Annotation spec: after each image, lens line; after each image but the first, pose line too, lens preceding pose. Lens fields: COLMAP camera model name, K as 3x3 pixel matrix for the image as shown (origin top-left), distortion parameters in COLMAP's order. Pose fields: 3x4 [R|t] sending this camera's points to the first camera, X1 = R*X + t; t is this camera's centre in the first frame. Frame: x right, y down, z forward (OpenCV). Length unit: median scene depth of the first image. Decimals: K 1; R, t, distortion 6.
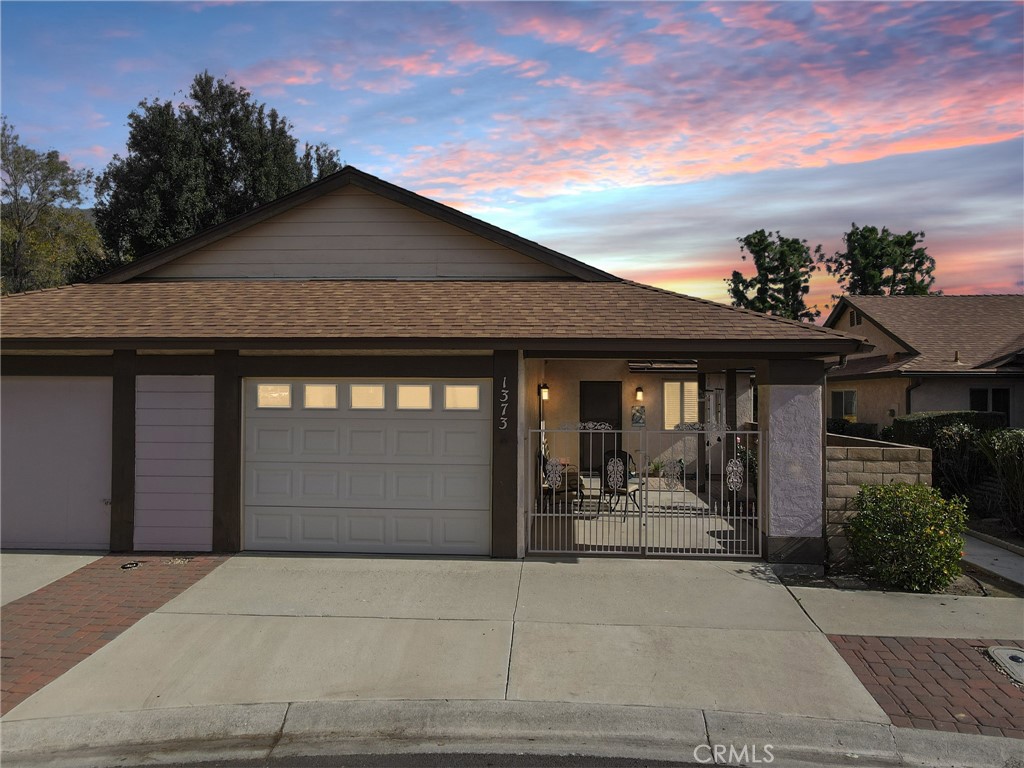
lens RADIAL K [[745.2, 0, 513.8], [0, 745.2, 385.6], [0, 0, 1]] dist [0.019441, -0.008629]
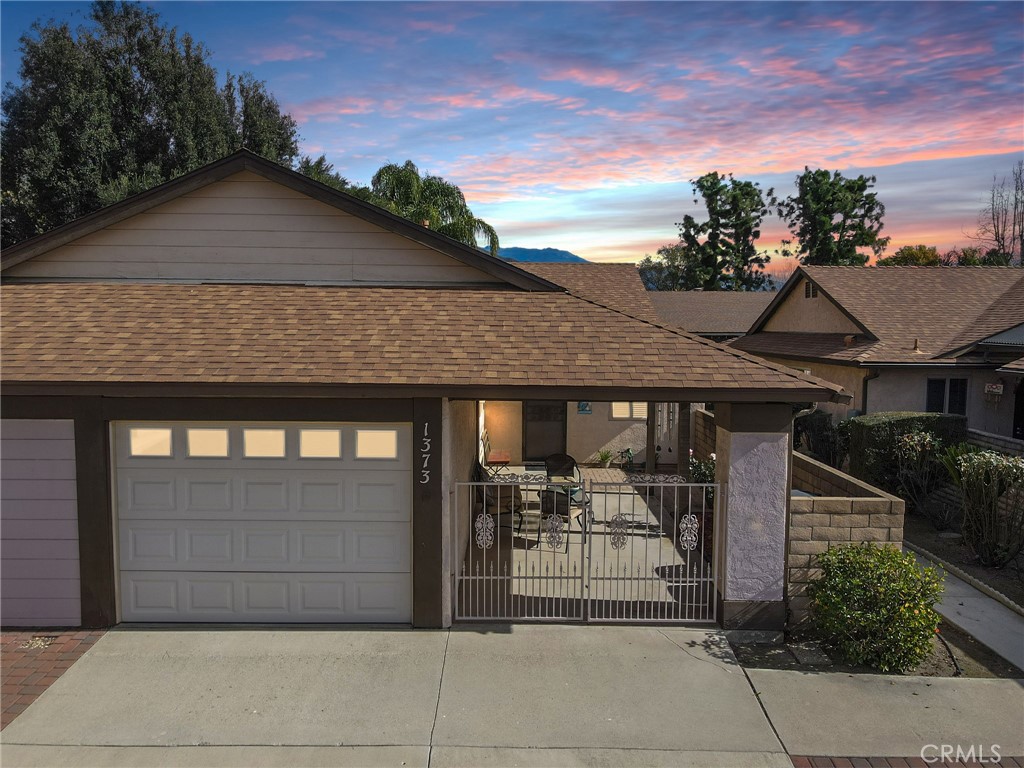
lens RADIAL K [[745.2, 0, 513.7], [0, 745.2, 385.7], [0, 0, 1]] dist [0.019441, -0.008629]
pose [[0.997743, -0.003119, 0.067075, 0.028055], [-0.003278, 0.995468, 0.095045, -0.126019], [-0.067068, -0.095050, 0.993211, 0.141347]]
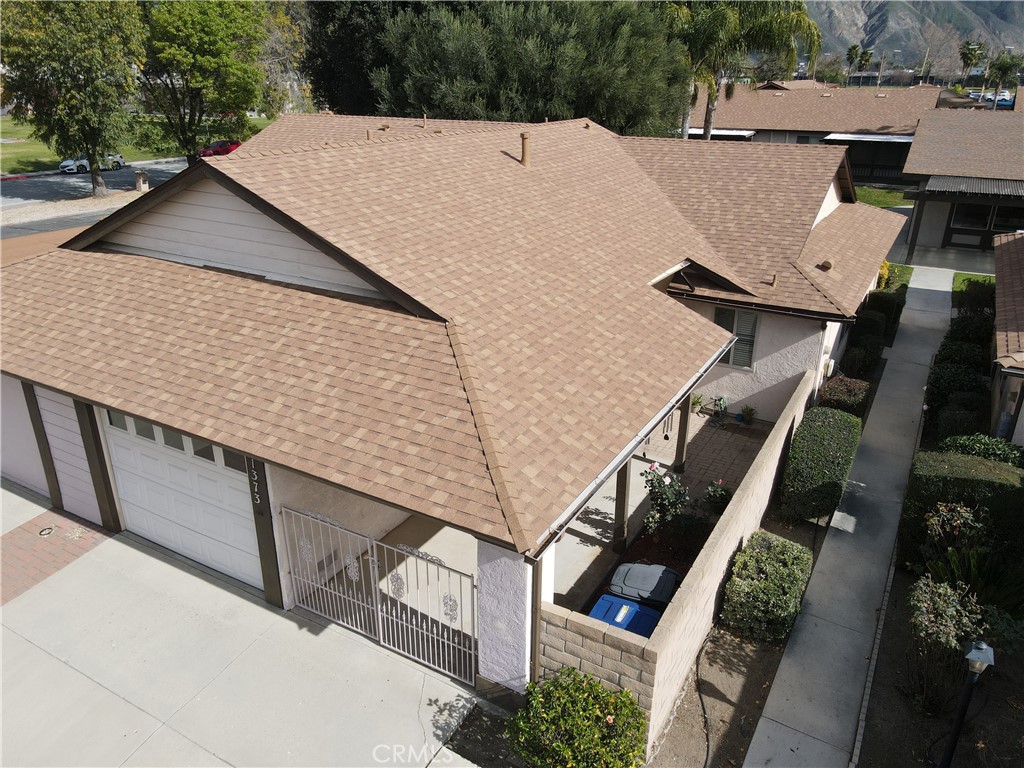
lens RADIAL K [[745.2, 0, 508.9], [0, 745.2, 388.1], [0, 0, 1]] dist [0.019441, -0.008629]
pose [[0.898488, 0.165134, -0.406756, 0.640215], [0.008620, 0.919740, 0.392434, -0.454626], [0.438914, -0.356103, 0.824951, 0.340345]]
